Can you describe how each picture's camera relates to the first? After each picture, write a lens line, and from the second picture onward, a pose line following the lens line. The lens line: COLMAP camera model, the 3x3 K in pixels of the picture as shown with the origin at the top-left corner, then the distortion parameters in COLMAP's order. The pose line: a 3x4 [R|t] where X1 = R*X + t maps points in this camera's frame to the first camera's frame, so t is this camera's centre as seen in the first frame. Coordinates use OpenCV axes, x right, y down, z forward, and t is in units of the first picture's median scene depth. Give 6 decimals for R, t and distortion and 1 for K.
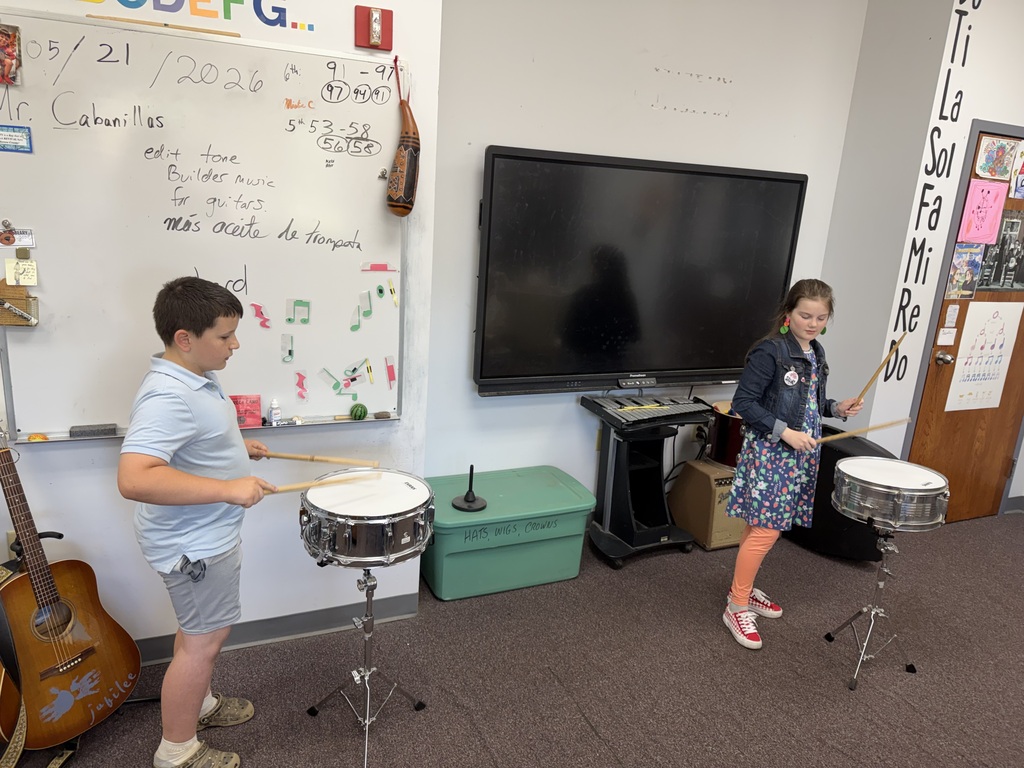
lens RADIAL K [[724.6, 0, 511.7], [0, 724.6, 386.1], [0, 0, 1]] dist [0.013462, -0.008467]
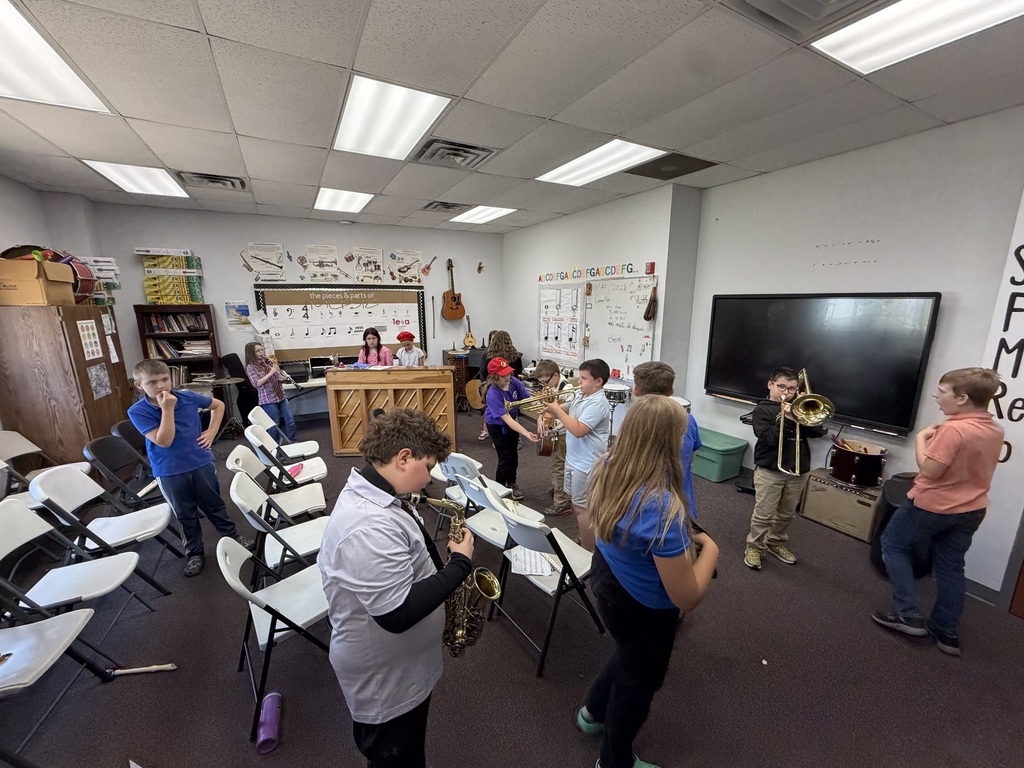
lens RADIAL K [[408.2, 0, 516.0], [0, 408.2, 385.1], [0, 0, 1]] dist [-0.001227, 0.000332]
pose [[0.110914, 0.138837, -0.984085, 1.708533], [-0.248294, 0.962665, 0.107830, -0.007541], [0.962314, 0.232382, 0.141245, 0.241190]]
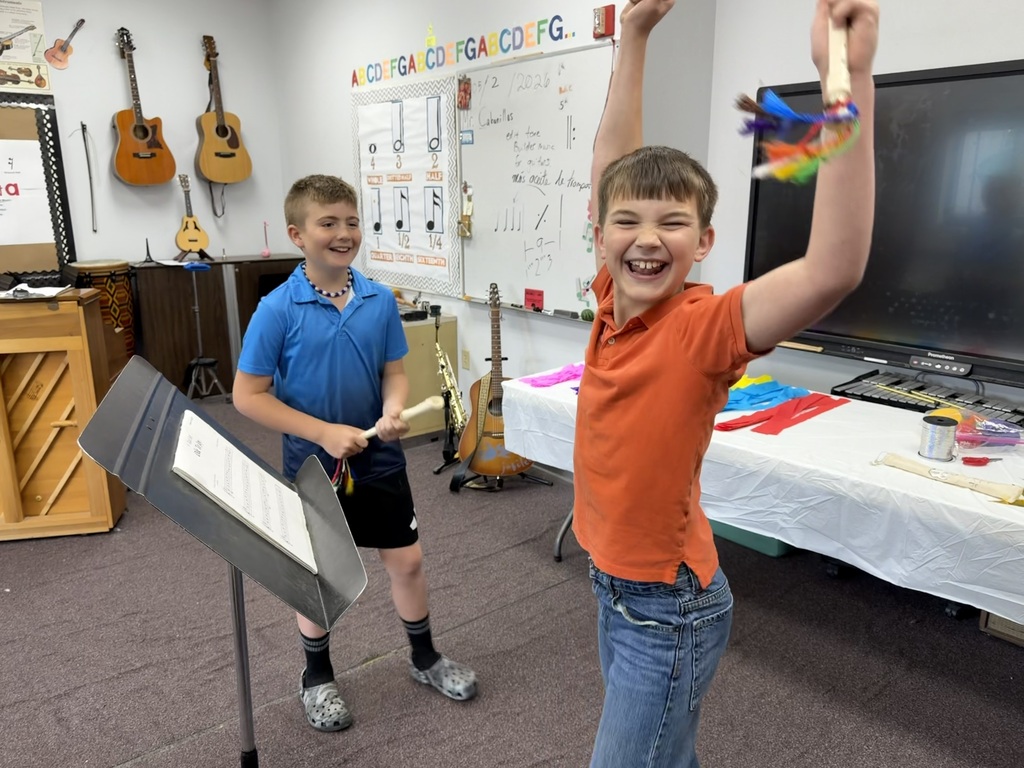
lens RADIAL K [[806.9, 0, 508.6], [0, 806.9, 383.5], [0, 0, 1]] dist [0.067217, -0.005314]
pose [[0.265090, 0.166265, -0.949781, 1.299242], [-0.224012, 0.968689, 0.107052, 0.033790], [0.937841, 0.184384, 0.294035, 0.509175]]
